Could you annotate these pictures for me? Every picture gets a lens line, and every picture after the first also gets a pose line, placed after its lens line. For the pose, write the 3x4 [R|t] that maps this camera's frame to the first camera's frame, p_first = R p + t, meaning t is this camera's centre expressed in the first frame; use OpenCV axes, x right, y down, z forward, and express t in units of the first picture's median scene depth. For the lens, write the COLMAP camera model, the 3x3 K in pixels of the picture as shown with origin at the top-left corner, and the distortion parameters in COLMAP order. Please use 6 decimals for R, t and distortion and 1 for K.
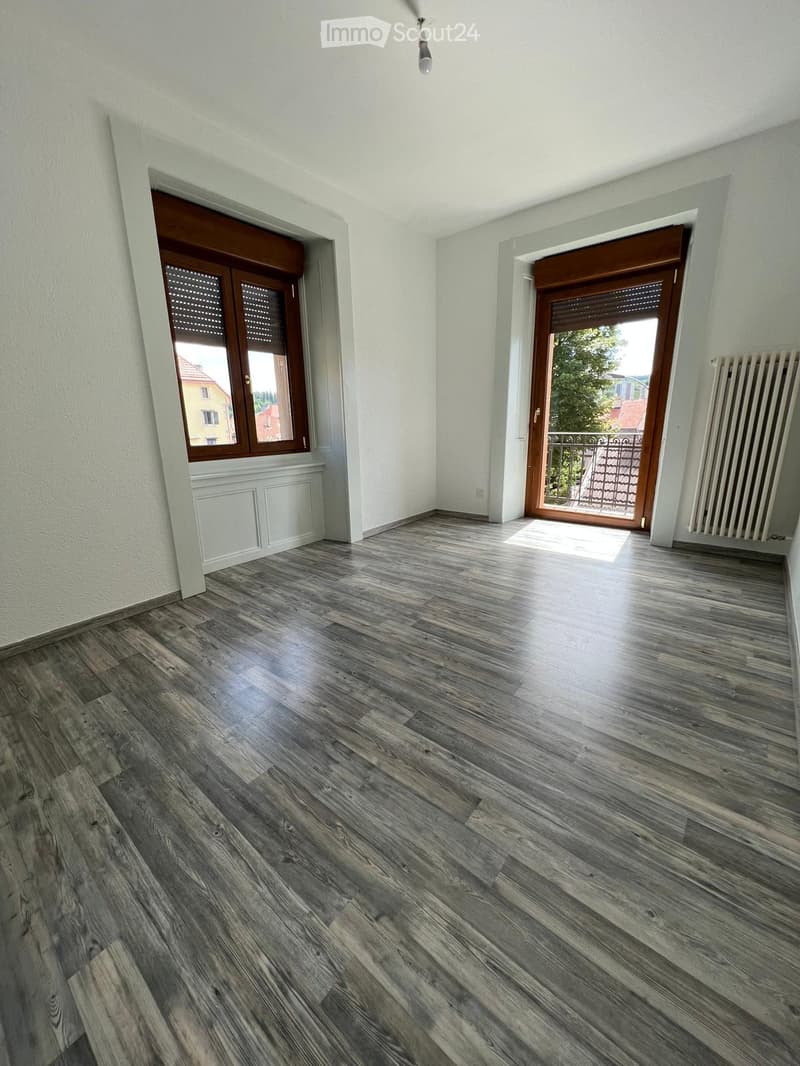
lens RADIAL K [[423.6, 0, 401.7], [0, 423.6, 531.9], [0, 0, 1]] dist [-0.001246, 0.000048]
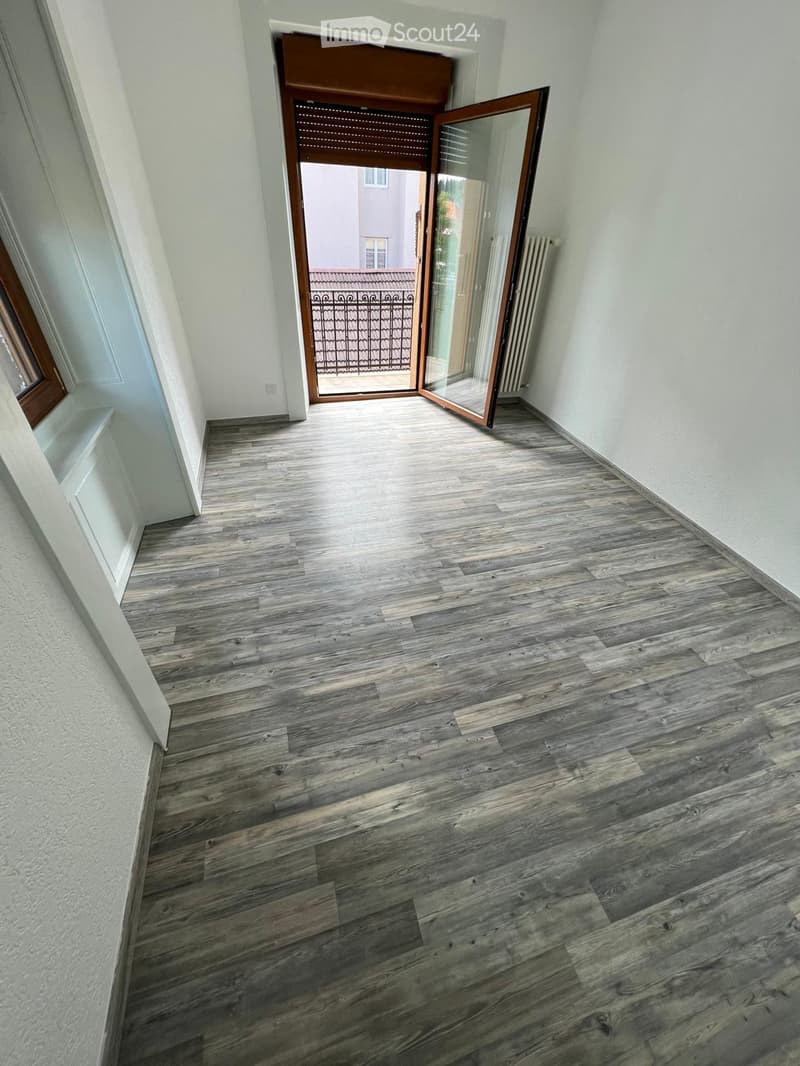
lens RADIAL K [[423.6, 0, 401.7], [0, 423.6, 531.9], [0, 0, 1]] dist [-0.001246, 0.000048]
pose [[0.564347, -0.458911, 0.686231, -0.913169], [0.170123, 0.878061, 0.447289, -0.438505], [-0.807818, -0.135682, 0.573603, 0.733721]]
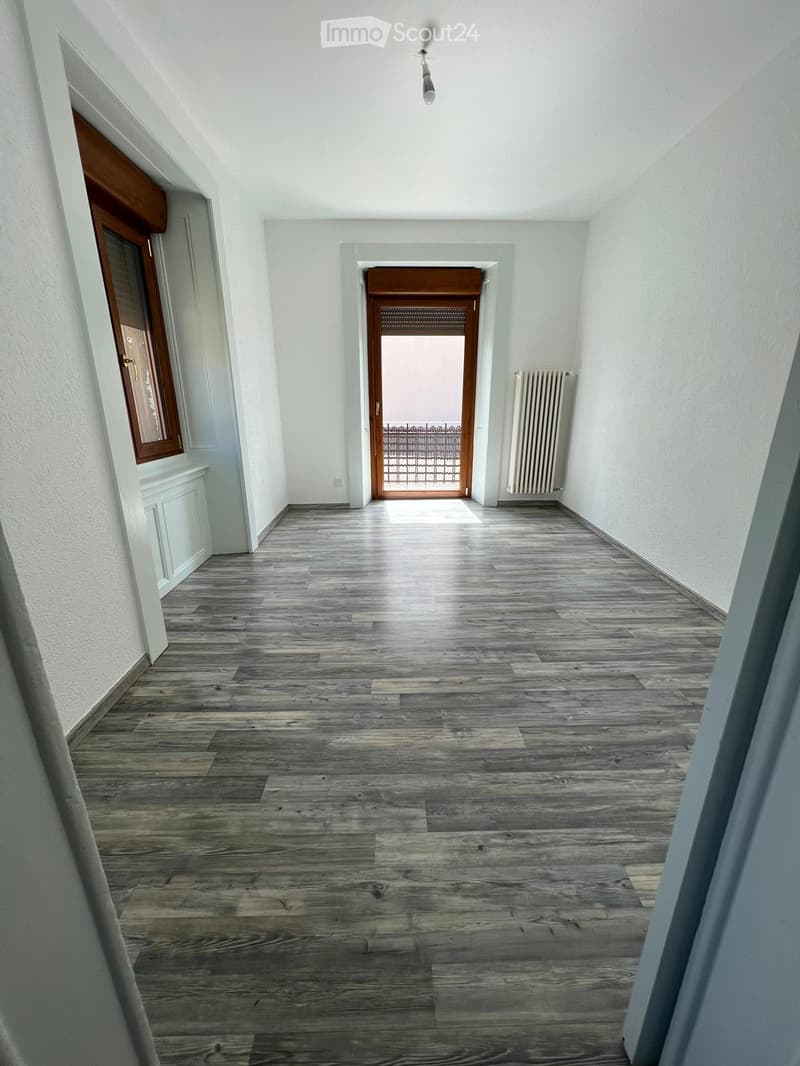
lens RADIAL K [[423.6, 0, 401.7], [0, 423.6, 531.9], [0, 0, 1]] dist [-0.001246, 0.000048]
pose [[0.762496, -0.175499, 0.622736, -0.932662], [0.156432, 0.983959, 0.085759, -0.094374], [-0.627797, 0.032025, 0.777718, 0.232461]]
